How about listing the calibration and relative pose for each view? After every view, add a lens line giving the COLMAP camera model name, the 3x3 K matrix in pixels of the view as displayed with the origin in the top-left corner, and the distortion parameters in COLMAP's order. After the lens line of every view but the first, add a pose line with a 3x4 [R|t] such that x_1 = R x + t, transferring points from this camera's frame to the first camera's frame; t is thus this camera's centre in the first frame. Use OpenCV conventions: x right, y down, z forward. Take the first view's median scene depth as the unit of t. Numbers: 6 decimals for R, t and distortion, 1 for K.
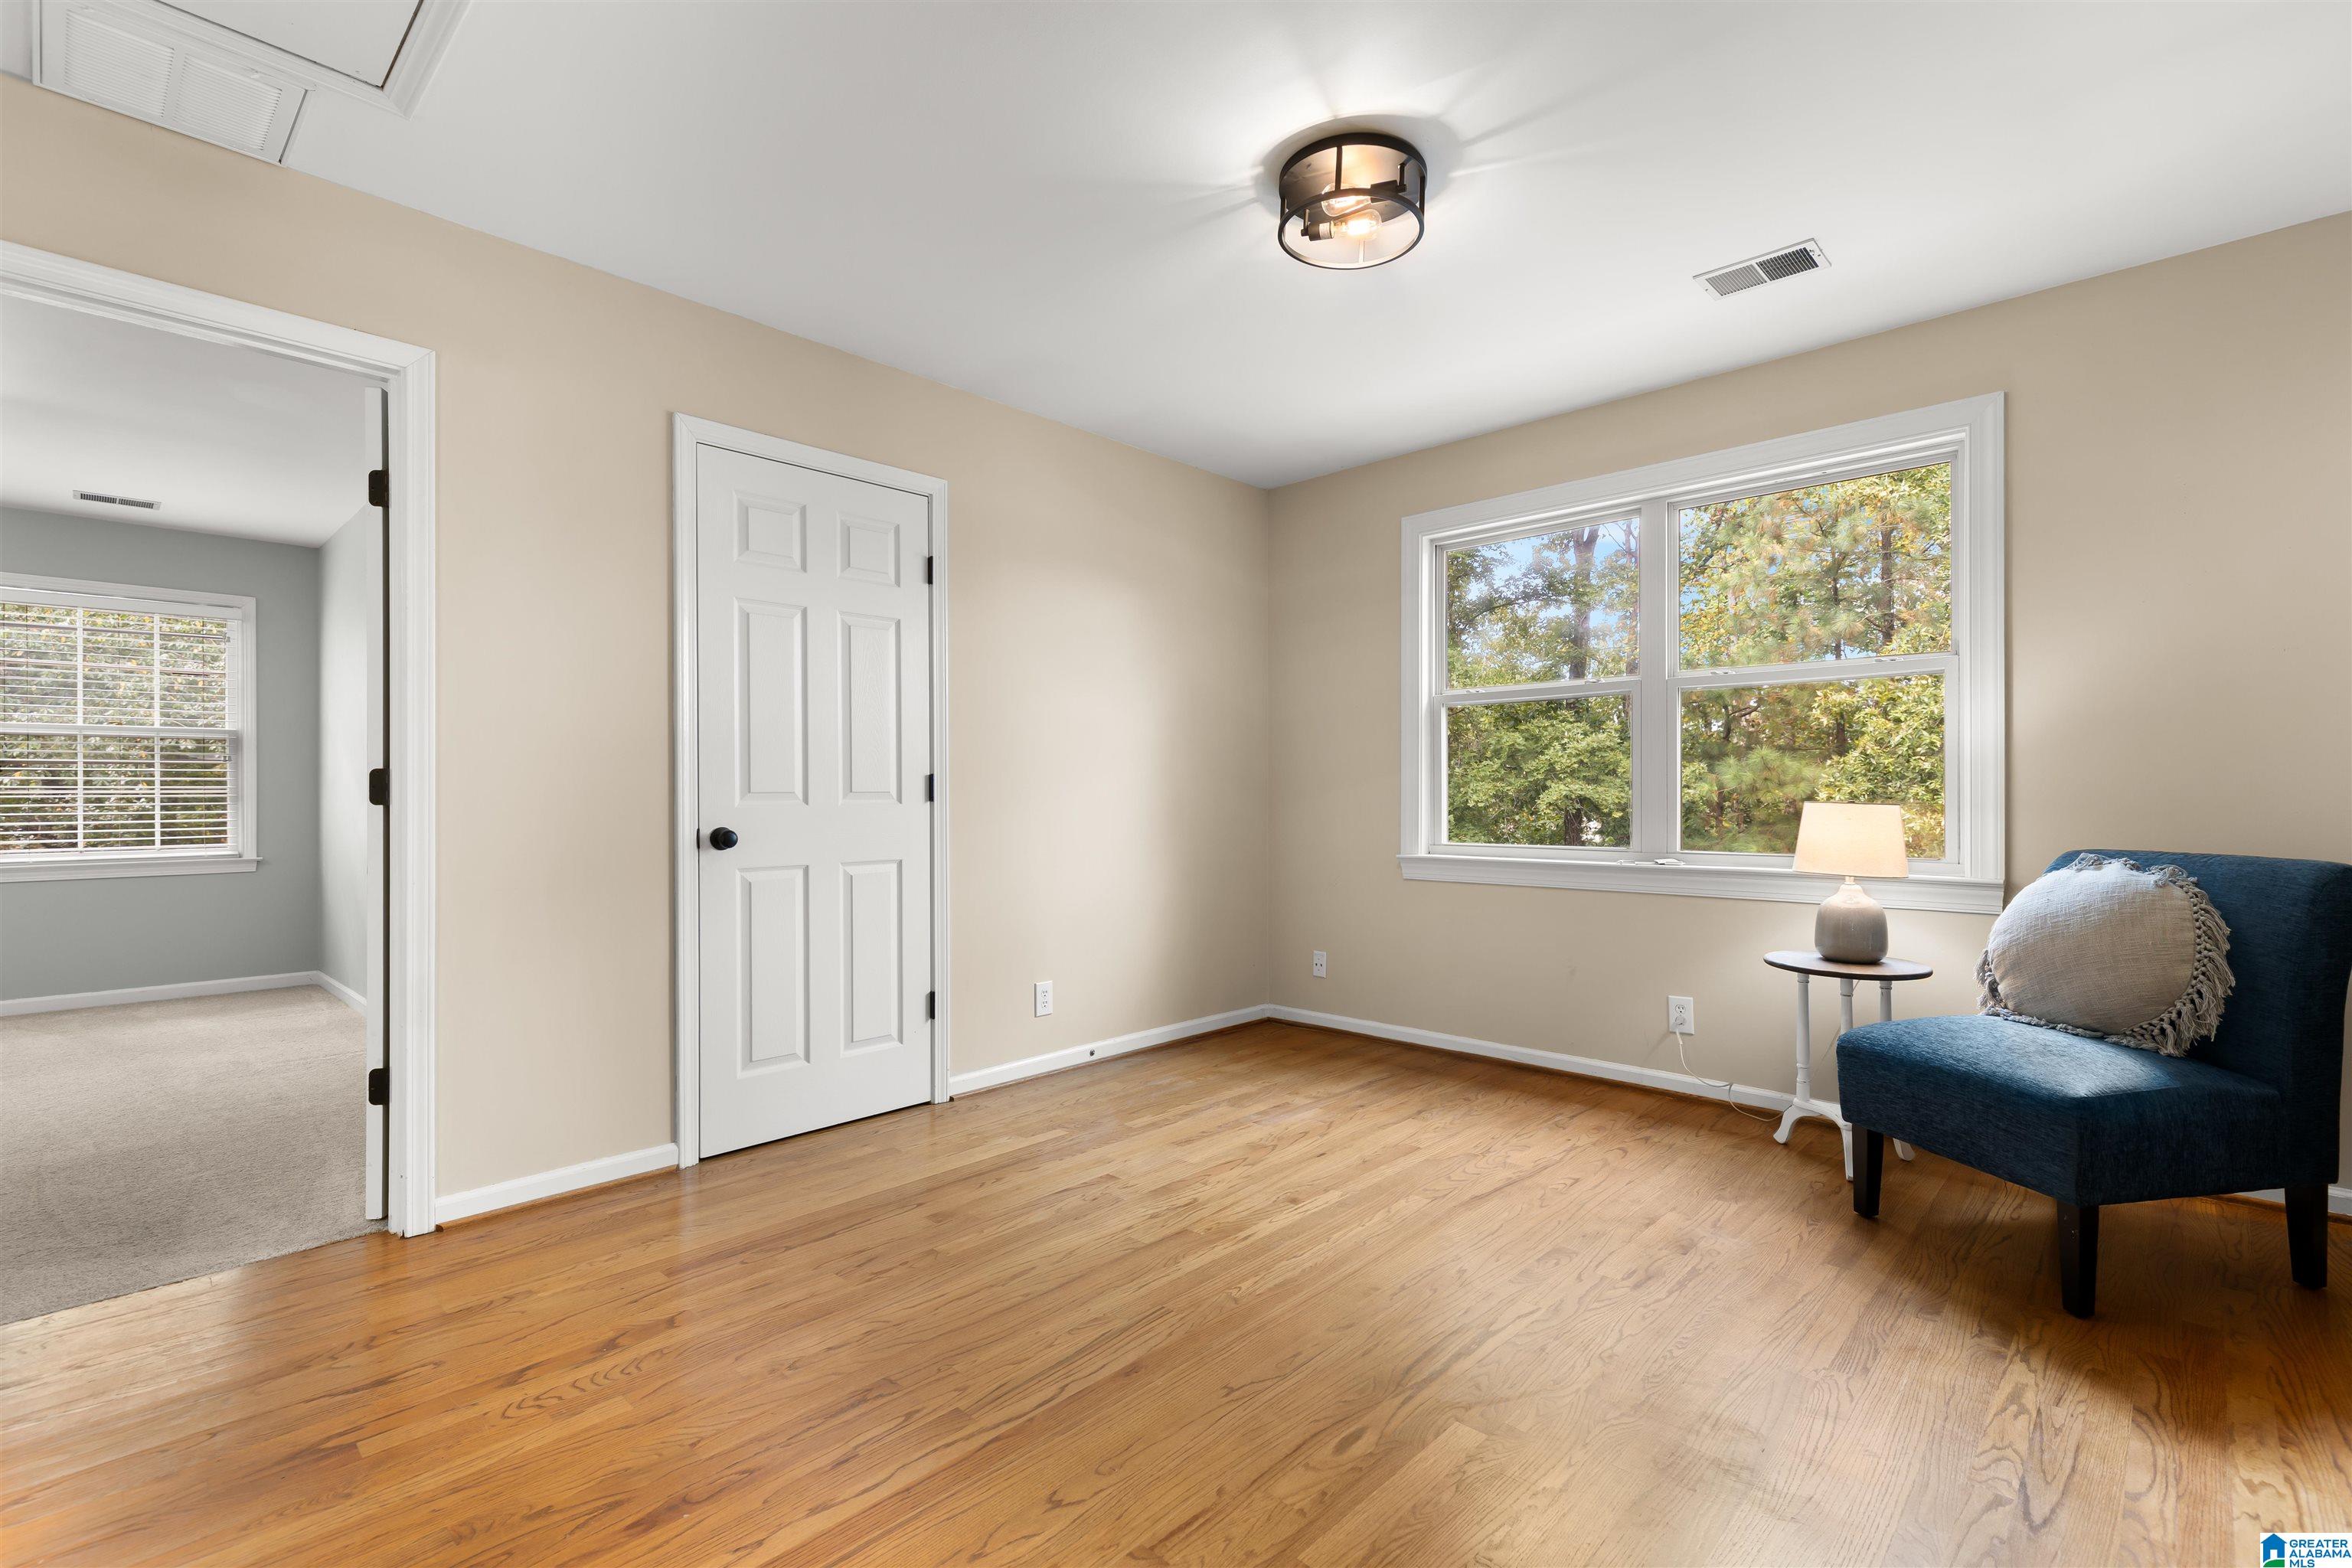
lens RADIAL K [[1071.4, 0, 1182.1], [0, 1071.4, 779.6], [0, 0, 1]] dist [0.011503, -0.001042]
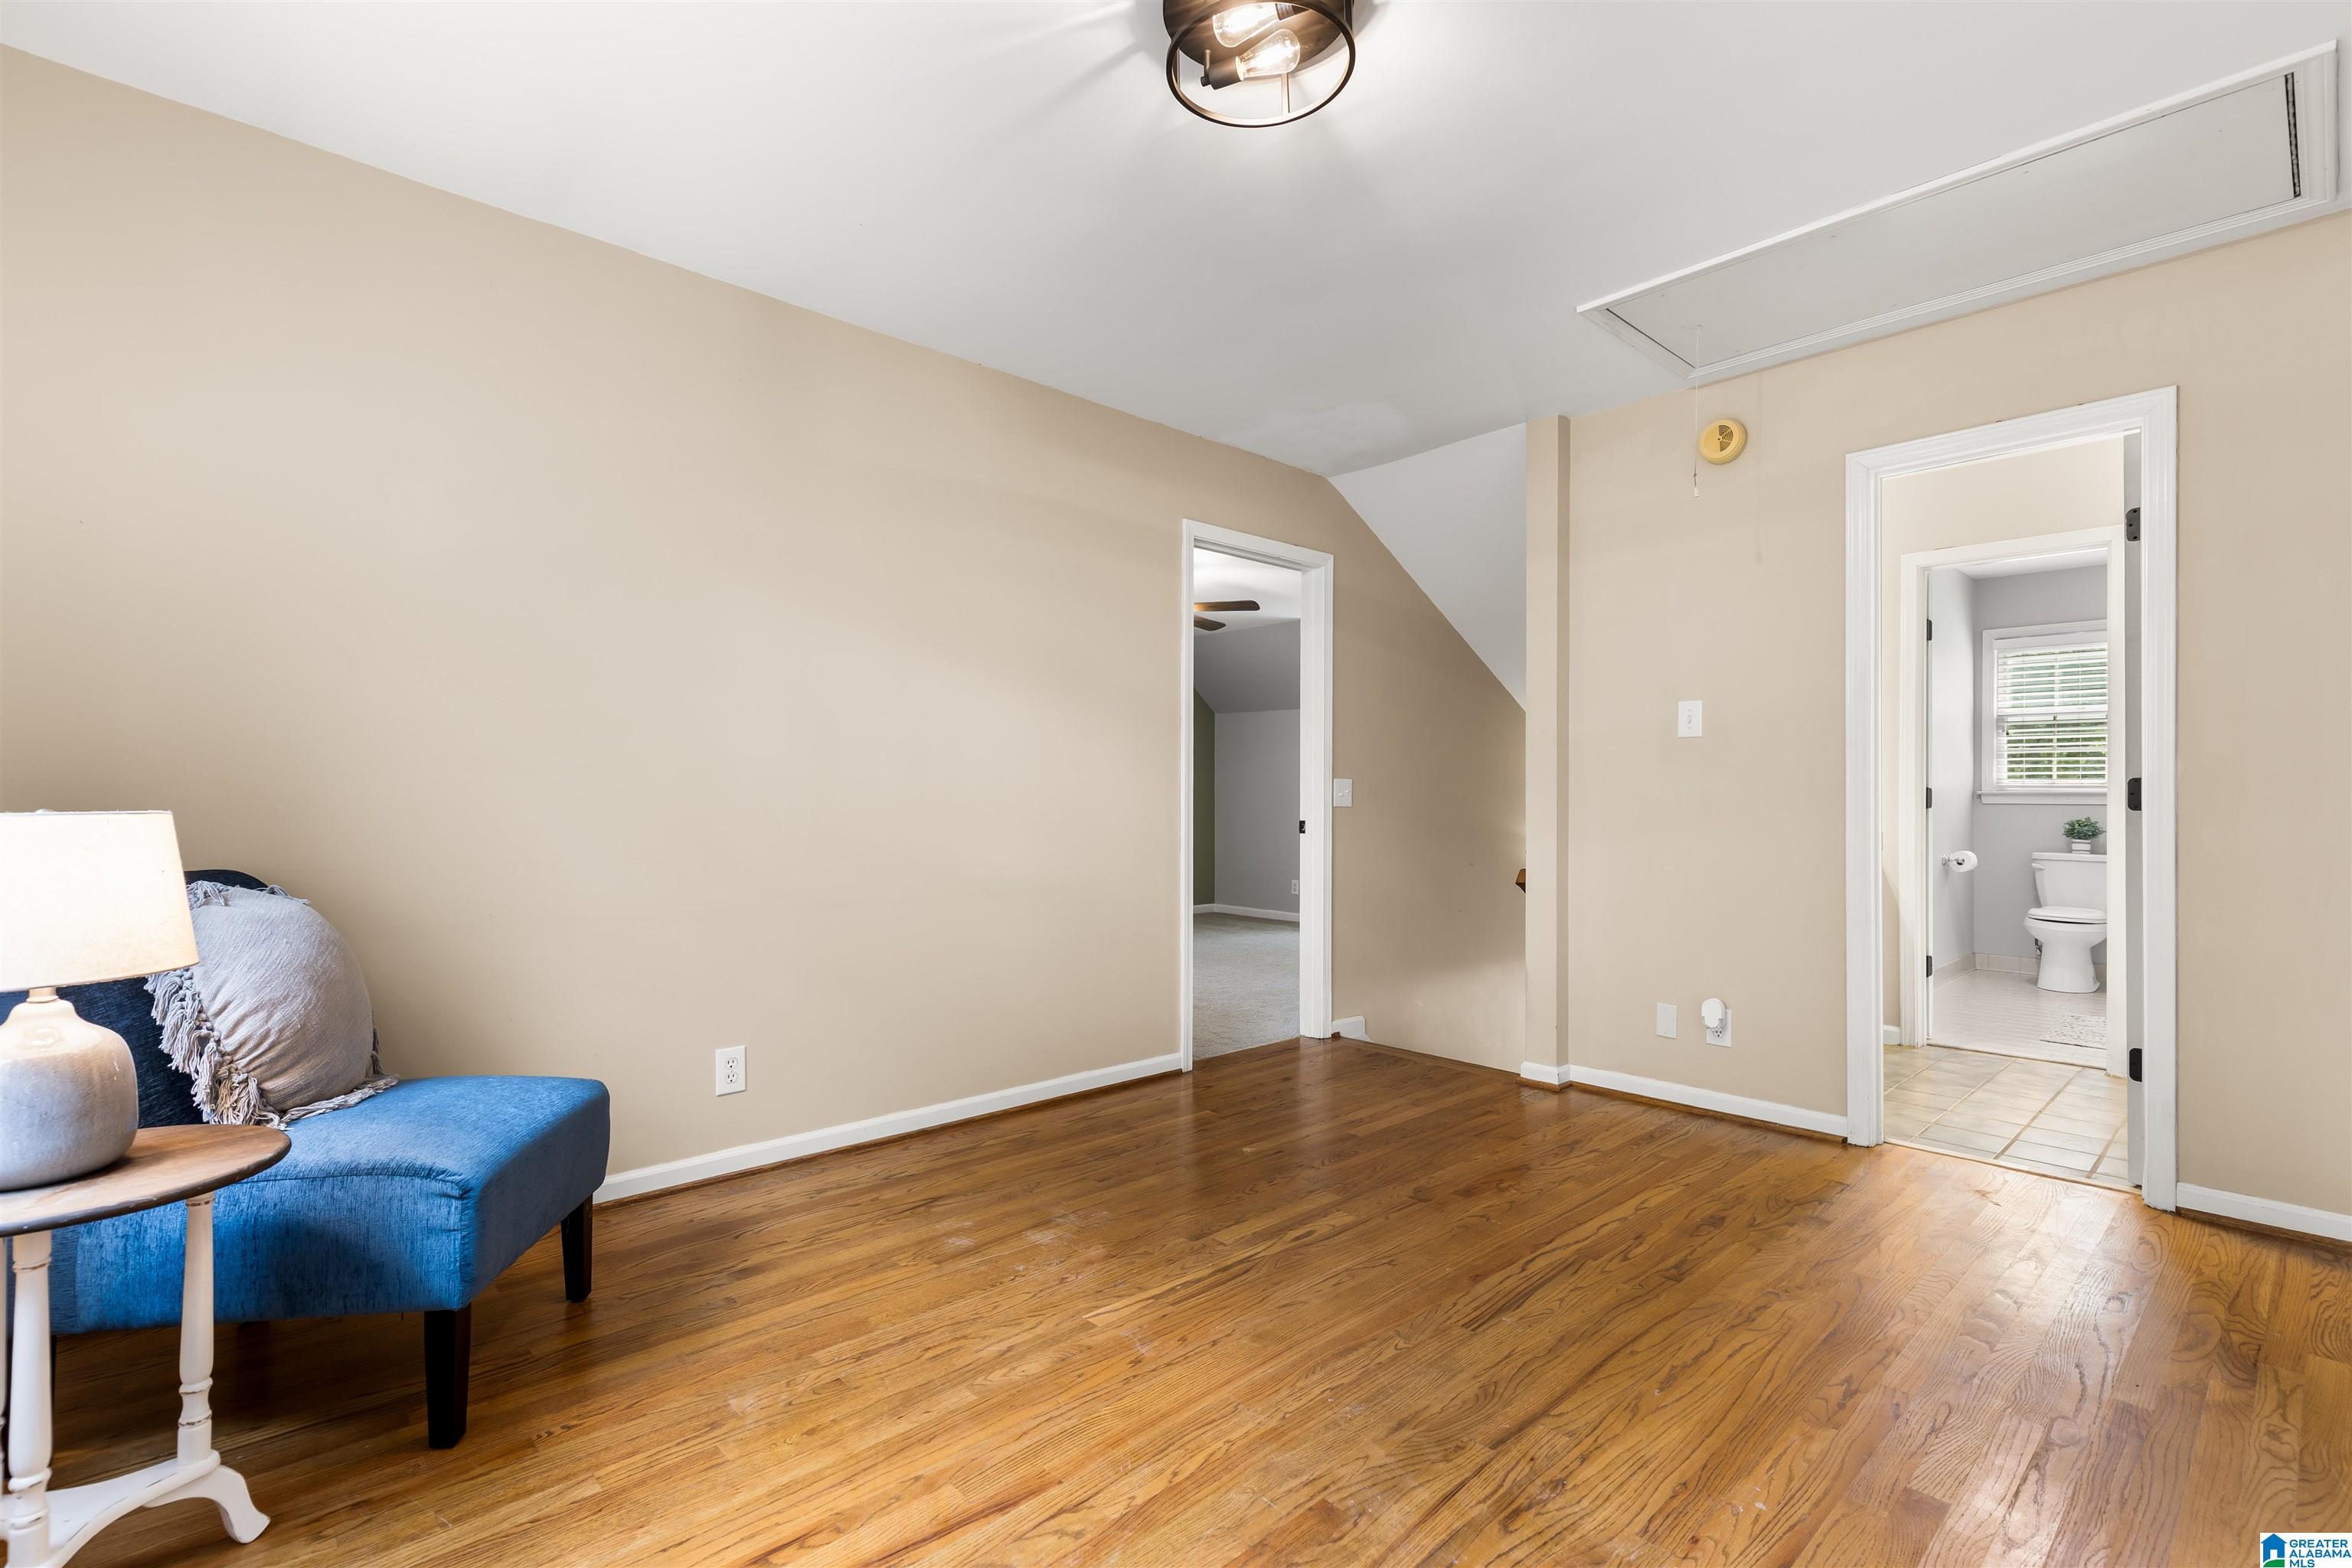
lens RADIAL K [[1071.4, 0, 1175.7], [0, 1071.4, 791.7], [0, 0, 1]] dist [0.011503, -0.001042]
pose [[-0.998063, -0.003701, 0.062094, 0.206936], [-0.004103, 0.999971, -0.006345, 0.013134], [-0.062069, -0.006588, -0.998050, 2.148637]]
